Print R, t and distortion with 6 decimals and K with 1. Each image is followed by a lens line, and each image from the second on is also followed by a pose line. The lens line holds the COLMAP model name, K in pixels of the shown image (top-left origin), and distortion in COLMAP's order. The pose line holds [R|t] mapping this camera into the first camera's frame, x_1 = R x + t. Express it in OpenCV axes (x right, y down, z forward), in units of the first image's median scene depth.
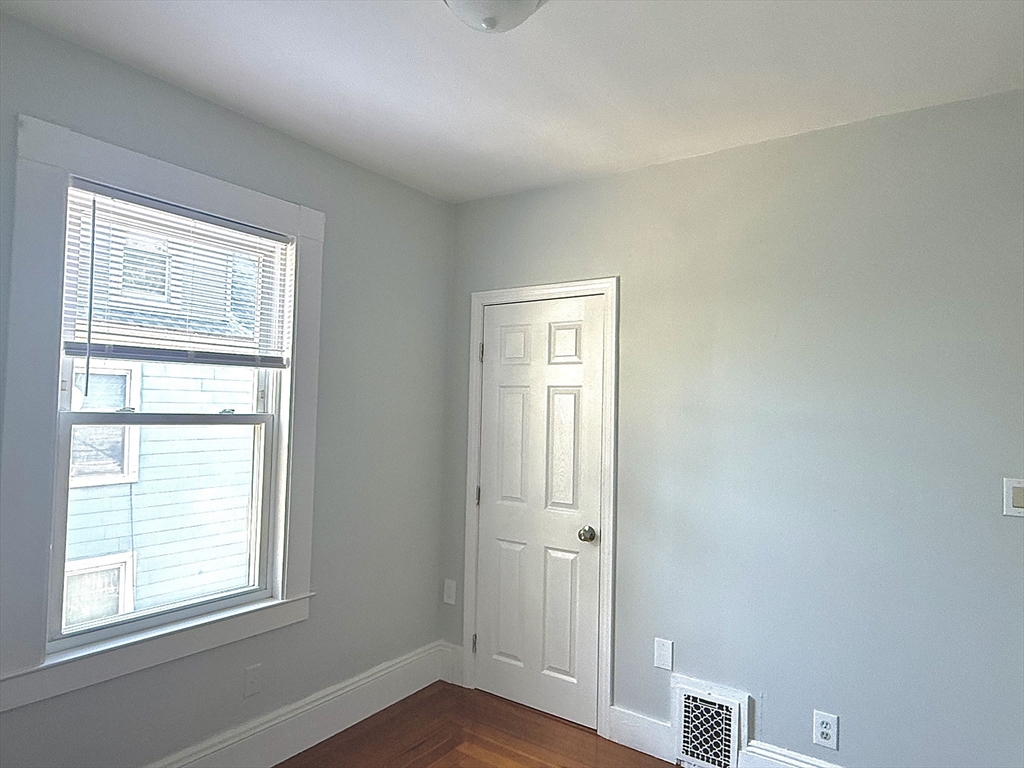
lens RADIAL K [[647.1, 0, 508.0], [0, 647.1, 377.5], [0, 0, 1]] dist [0.011004, 0.004721]
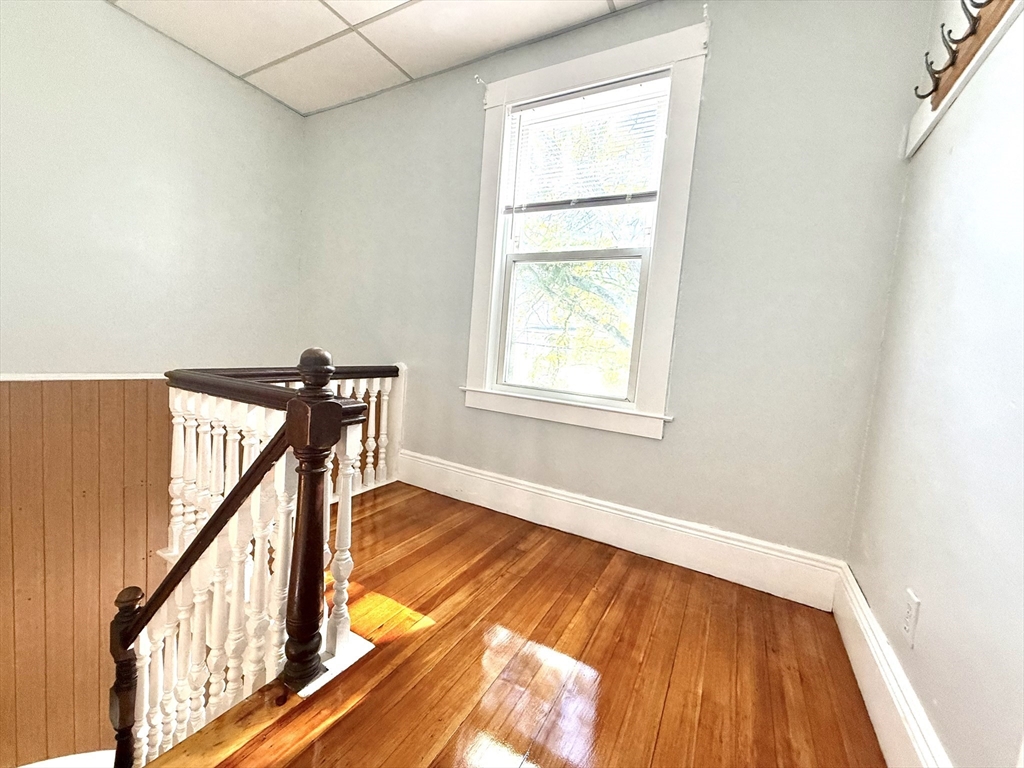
lens RADIAL K [[406.8, 0, 513.0], [0, 406.8, 382.4], [0, 0, 1]] dist [-0.006252, 0.000765]
pose [[0.087935, 0.058105, -0.994430, 0.260442], [-0.060856, 0.996746, 0.052859, 0.214164], [0.994266, 0.055868, 0.091185, 0.575333]]
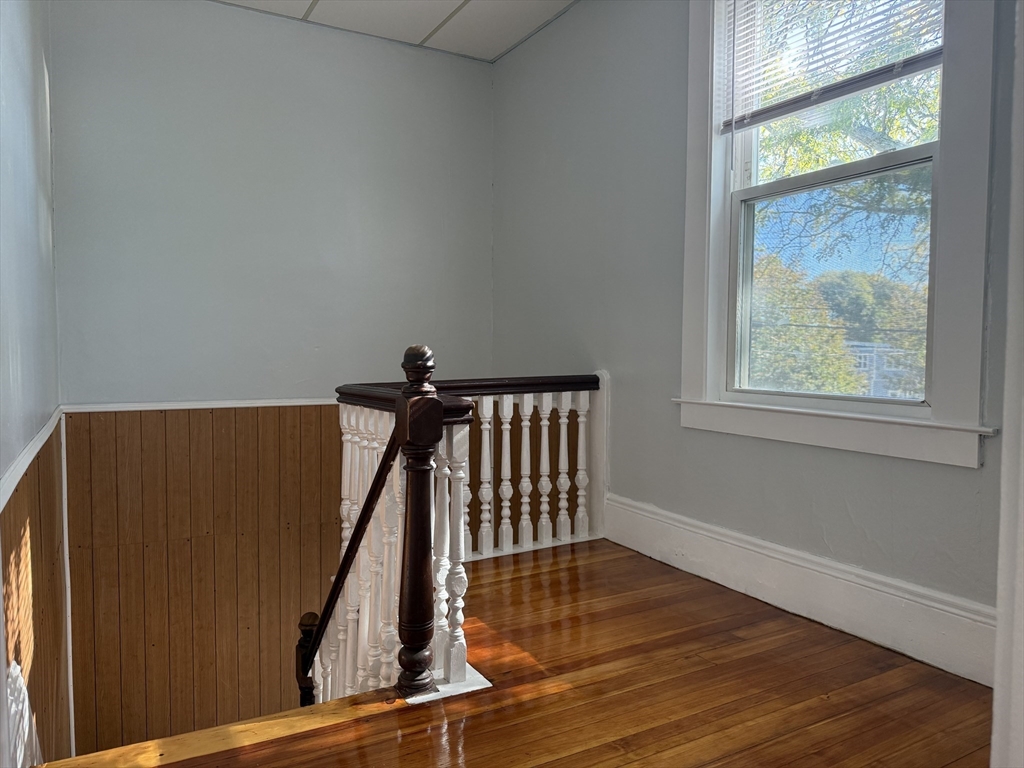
lens RADIAL K [[713.6, 0, 510.6], [0, 713.6, 381.5], [0, 0, 1]] dist [0.035244, -0.028243]
pose [[-0.453436, 0.009784, -0.891235, 0.384297], [-0.001917, 0.999927, 0.011952, 0.235170], [0.891287, 0.007128, -0.453384, 0.756472]]
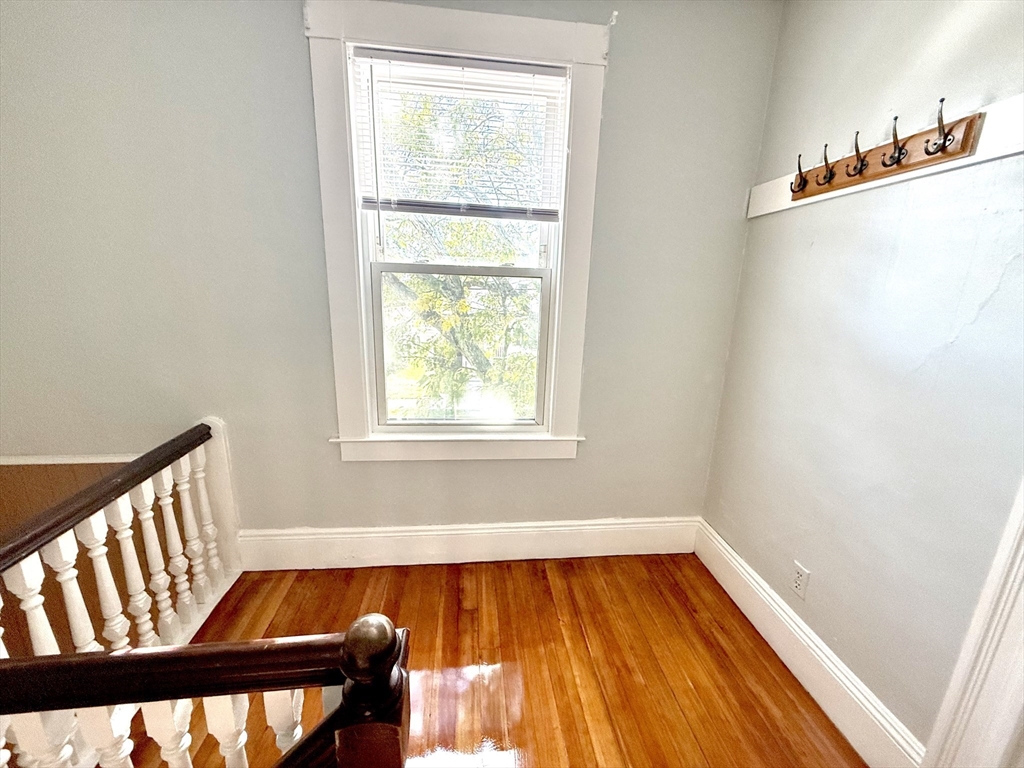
lens RADIAL K [[406.8, 0, 513.0], [0, 406.8, 380.7], [0, 0, 1]] dist [-0.006252, 0.000765]
pose [[0.646439, 0.171168, -0.743517, 0.099501], [-0.001666, 0.974824, 0.222969, 0.070061], [0.762964, -0.142897, 0.630450, 0.407652]]
